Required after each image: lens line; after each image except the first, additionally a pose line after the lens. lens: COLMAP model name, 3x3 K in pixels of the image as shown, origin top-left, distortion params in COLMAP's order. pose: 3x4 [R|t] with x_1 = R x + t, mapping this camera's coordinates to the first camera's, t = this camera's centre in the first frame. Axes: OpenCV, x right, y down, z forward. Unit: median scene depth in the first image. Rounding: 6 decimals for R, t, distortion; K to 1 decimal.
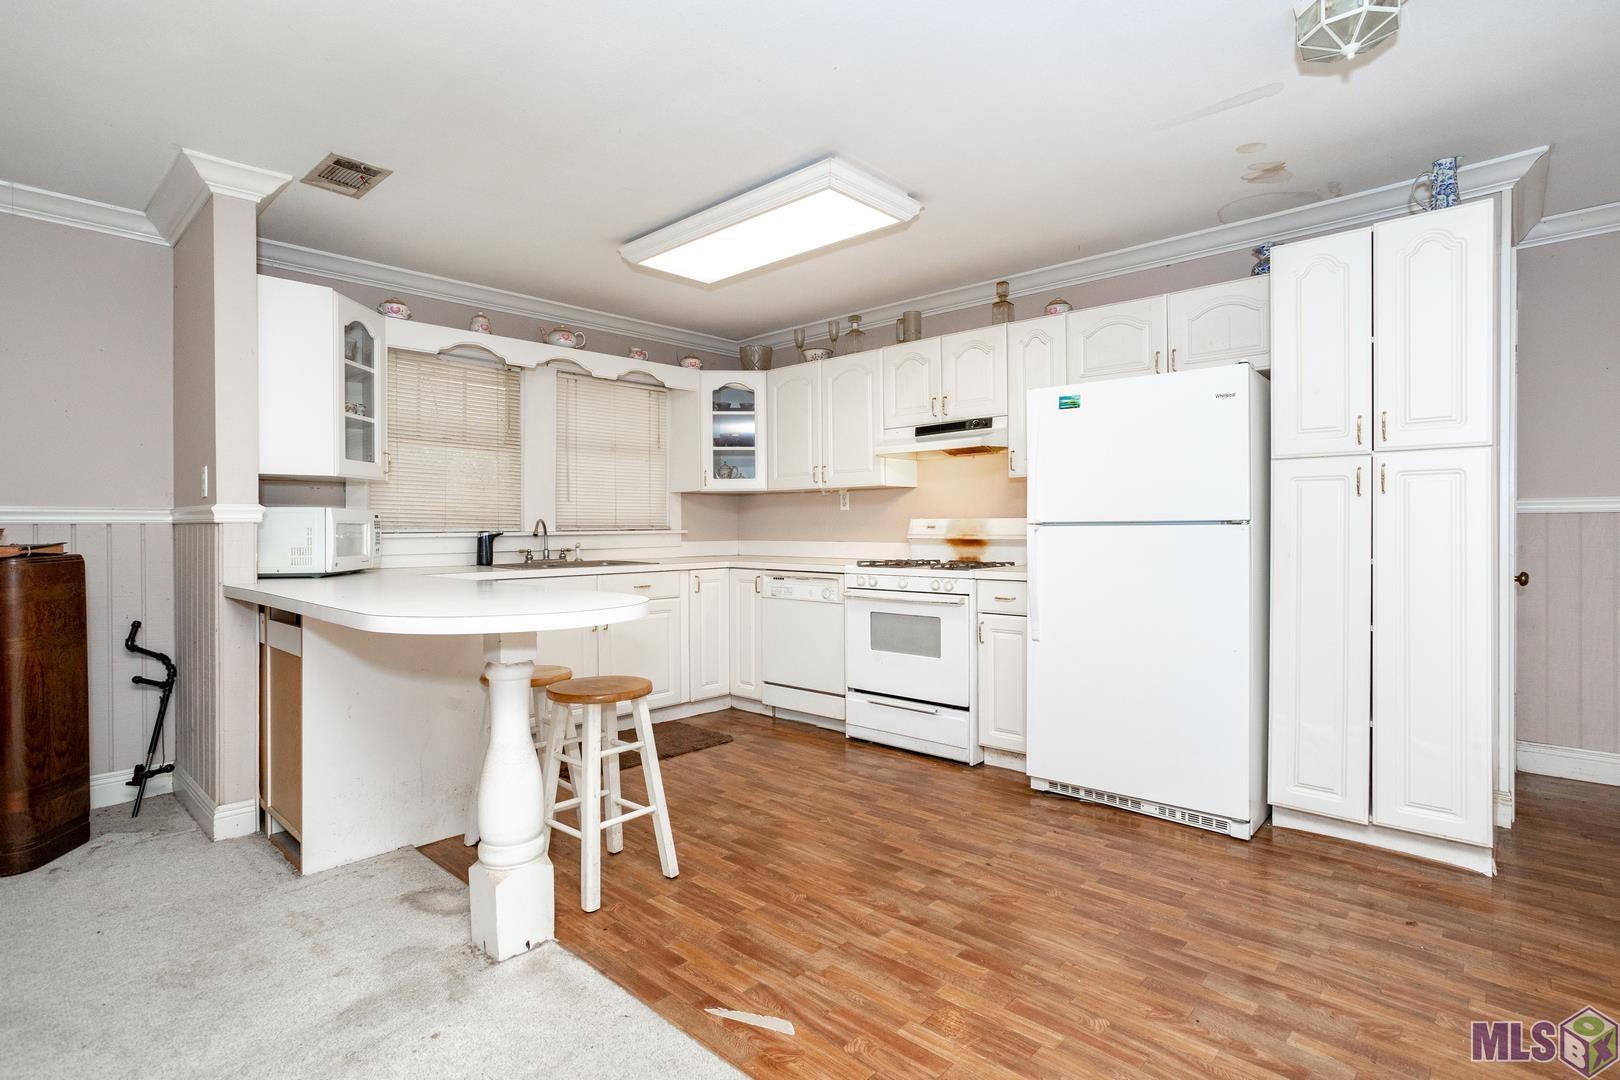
lens RADIAL K [[811.3, 0, 810.0], [0, 811.3, 540.0], [0, 0, 1]] dist [-0.002931, -0.000211]
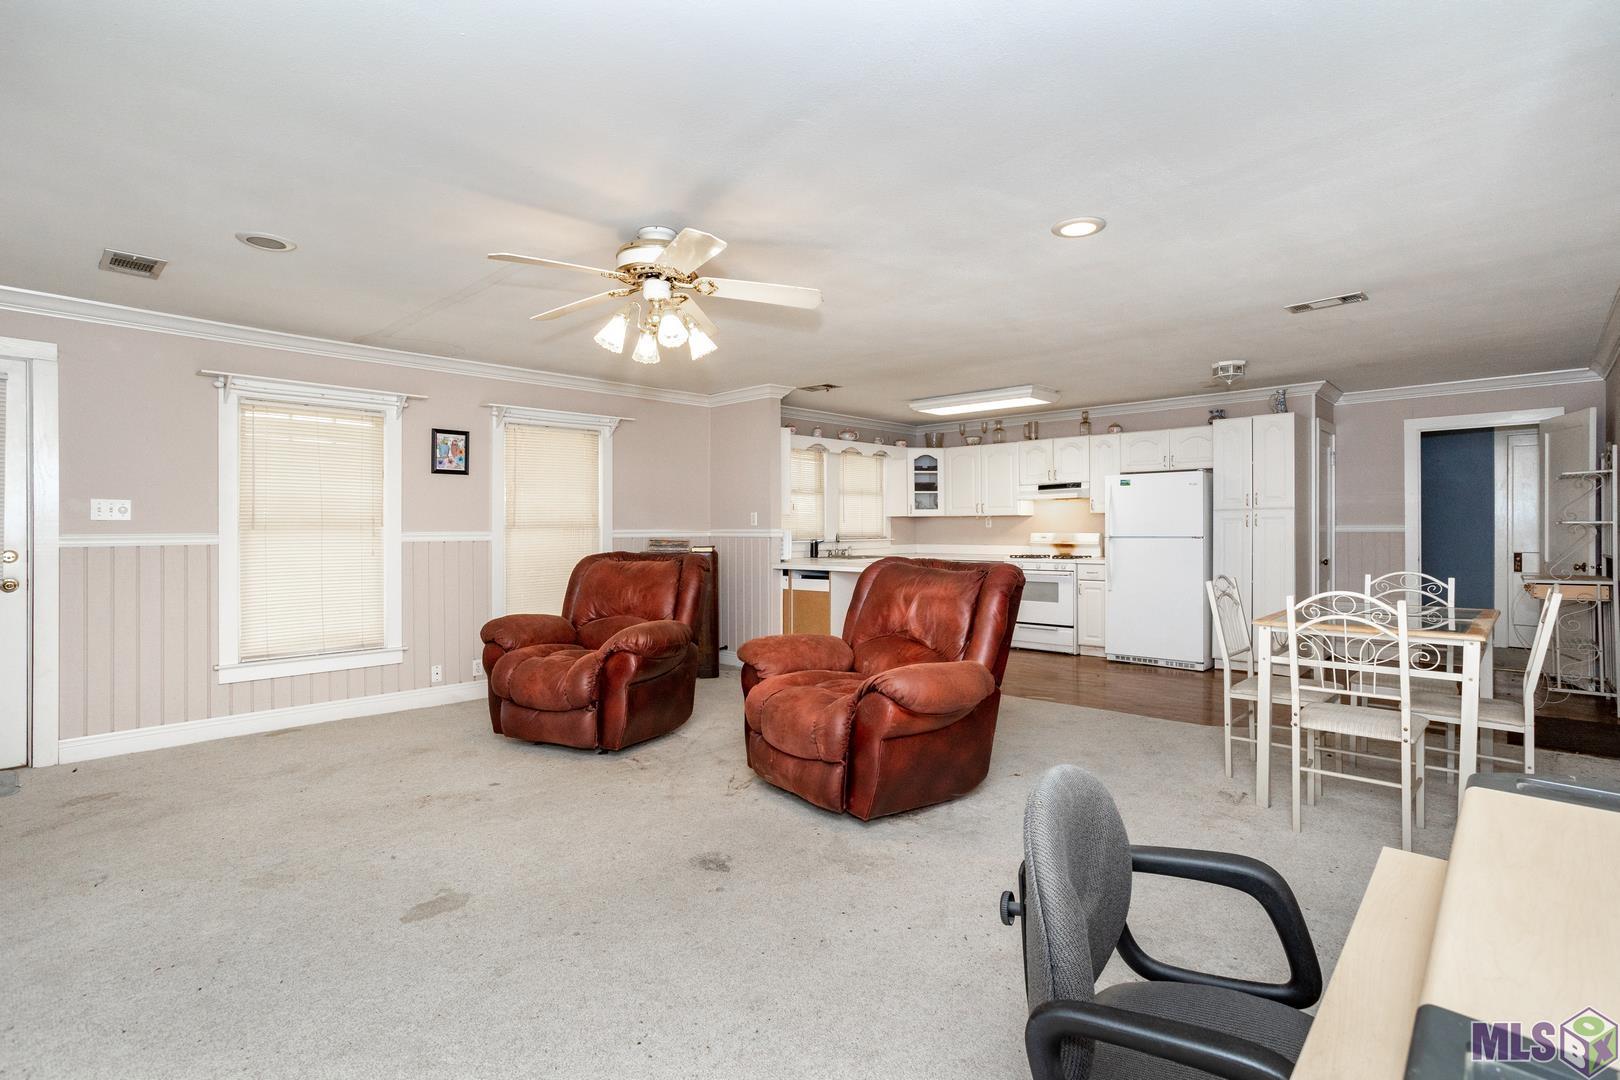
lens RADIAL K [[787.6, 0, 831.0], [0, 787.6, 534.5], [0, 0, 1]] dist [-0.018839, 0.000965]
pose [[0.999943, 0.000770, 0.010634, -0.391848], [-0.000687, 0.999969, -0.007812, -0.008563], [-0.010640, 0.007804, 0.999913, -0.877941]]
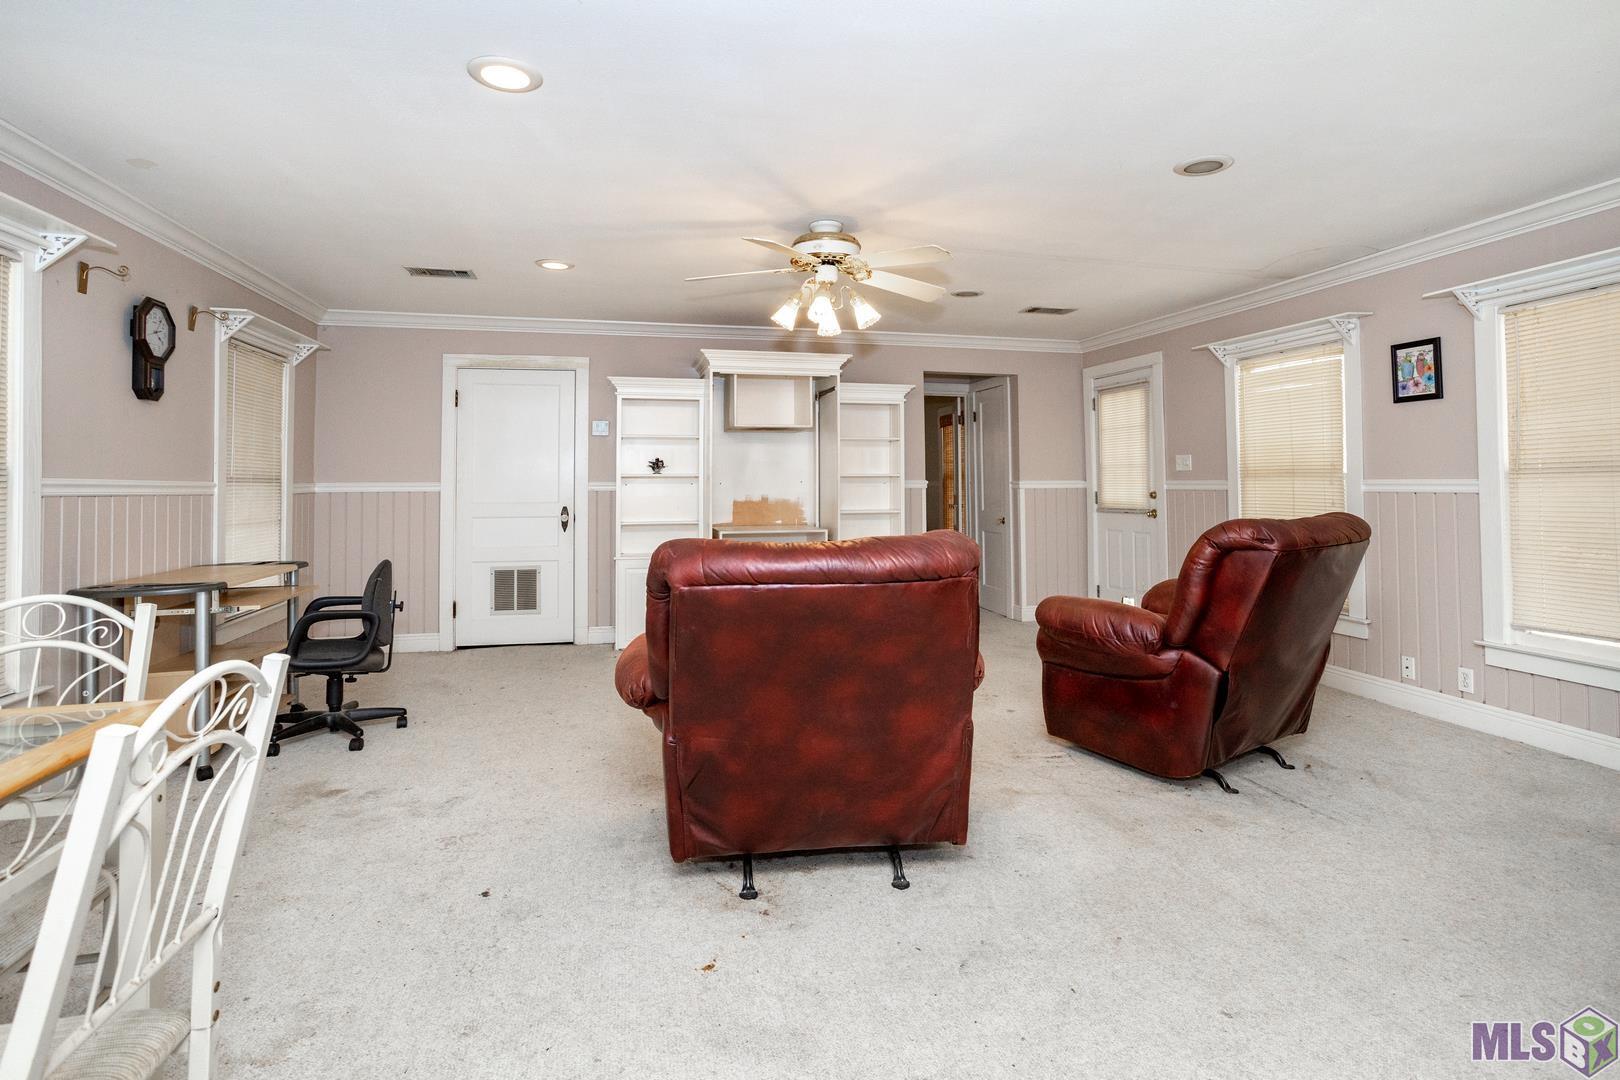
lens RADIAL K [[785.6, 0, 812.9], [0, 785.6, 458.1], [0, 0, 1]] dist [-0.015618, -0.000054]
pose [[-0.536867, -0.018840, -0.843457, 0.207700], [-0.006646, 0.999814, -0.018102, -0.027137], [0.843641, -0.004112, -0.536892, 0.358026]]
